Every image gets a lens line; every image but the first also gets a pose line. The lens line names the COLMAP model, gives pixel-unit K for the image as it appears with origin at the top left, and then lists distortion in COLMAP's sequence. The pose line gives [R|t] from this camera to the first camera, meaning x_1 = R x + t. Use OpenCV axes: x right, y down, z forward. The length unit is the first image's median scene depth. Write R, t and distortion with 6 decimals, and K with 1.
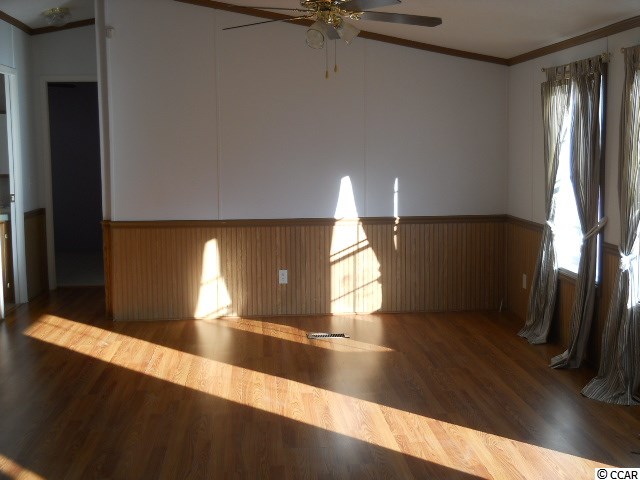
lens RADIAL K [[763.5, 0, 320.2], [0, 763.5, 214.6], [0, 0, 1]] dist [0.002732, -0.038493]
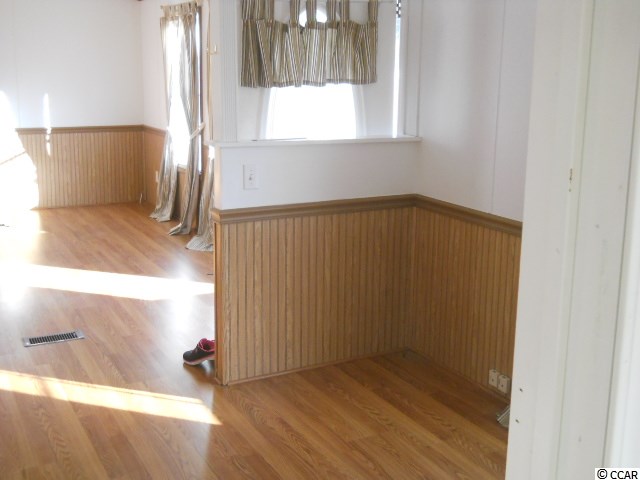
lens RADIAL K [[763.5, 0, 320.2], [0, 763.5, 214.6], [0, 0, 1]] dist [0.002732, -0.038493]
pose [[0.917822, -0.057290, 0.392838, 0.017270], [0.018728, 0.994679, 0.101303, 0.029623], [-0.396551, -0.085621, 0.914011, -0.296484]]
